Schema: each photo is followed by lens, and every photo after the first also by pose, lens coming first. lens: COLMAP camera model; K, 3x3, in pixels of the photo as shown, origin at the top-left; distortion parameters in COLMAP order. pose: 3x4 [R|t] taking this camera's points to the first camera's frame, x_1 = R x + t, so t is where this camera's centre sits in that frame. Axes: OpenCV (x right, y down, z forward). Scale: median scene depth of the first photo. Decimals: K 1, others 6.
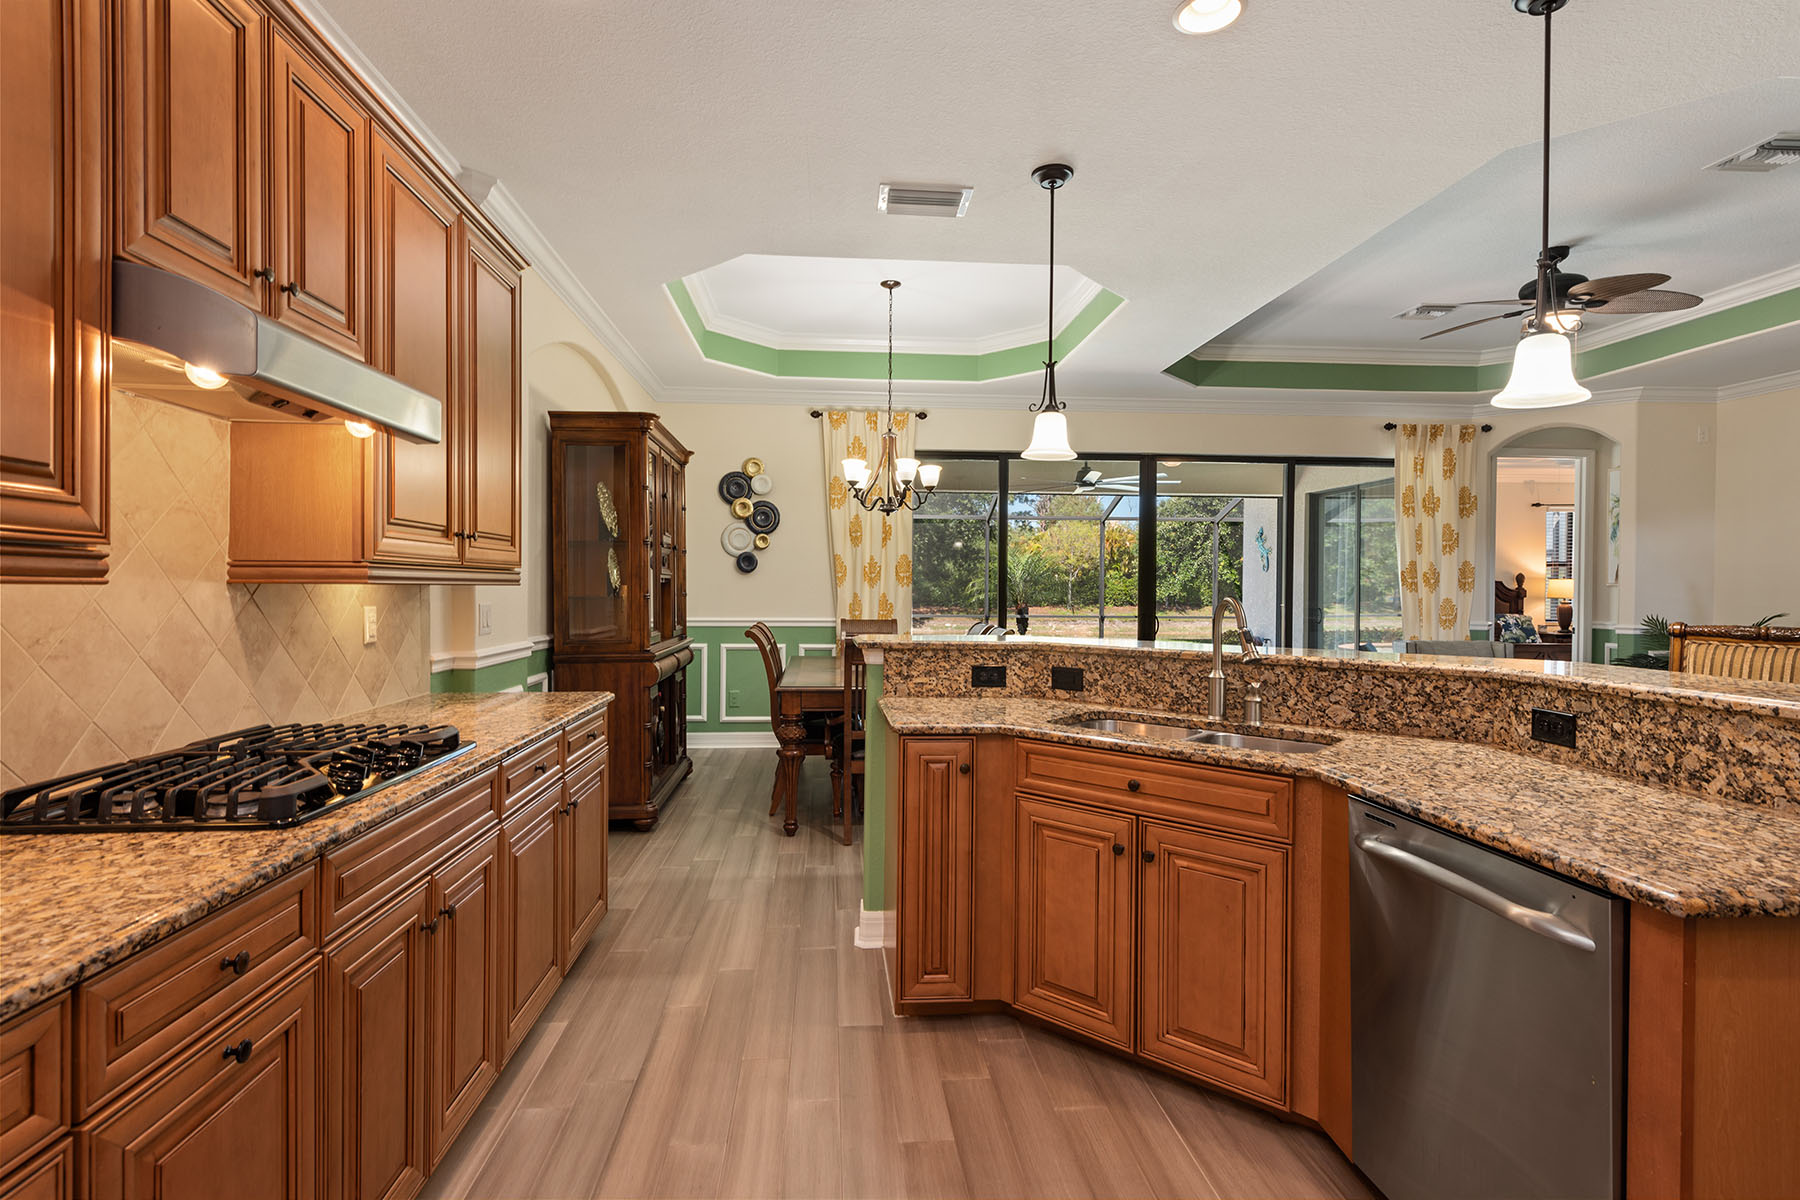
lens RADIAL K [[893.7, 0, 897.3], [0, 893.7, 592.9], [0, 0, 1]] dist [0.008921, -0.001251]
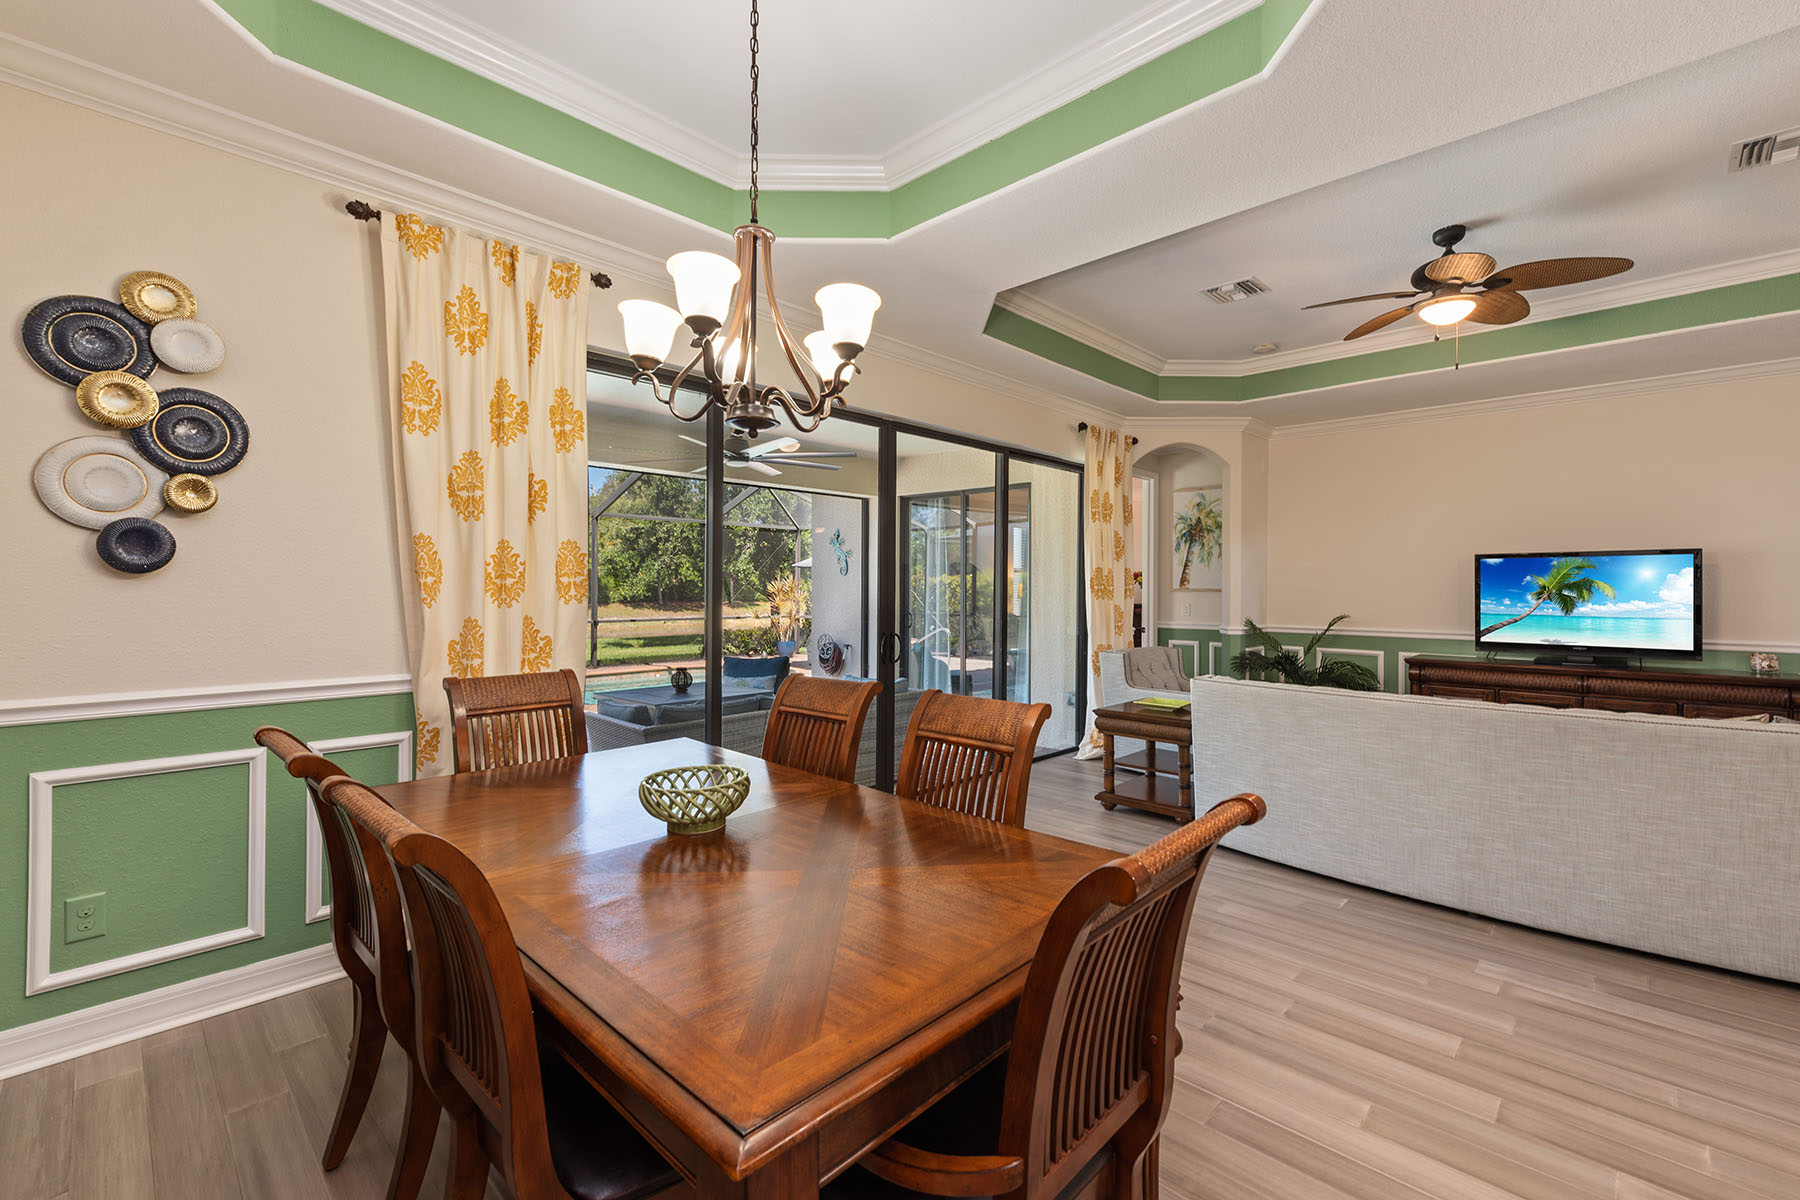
lens RADIAL K [[763.8, 0, 901.2], [0, 763.8, 583.0], [0, 0, 1]] dist [0.014694, -0.004325]
pose [[0.751170, 0.000492, 0.660109, -0.140409], [0.005589, 0.999959, -0.007106, -0.013972], [-0.660085, 0.009027, 0.751136, 0.541679]]
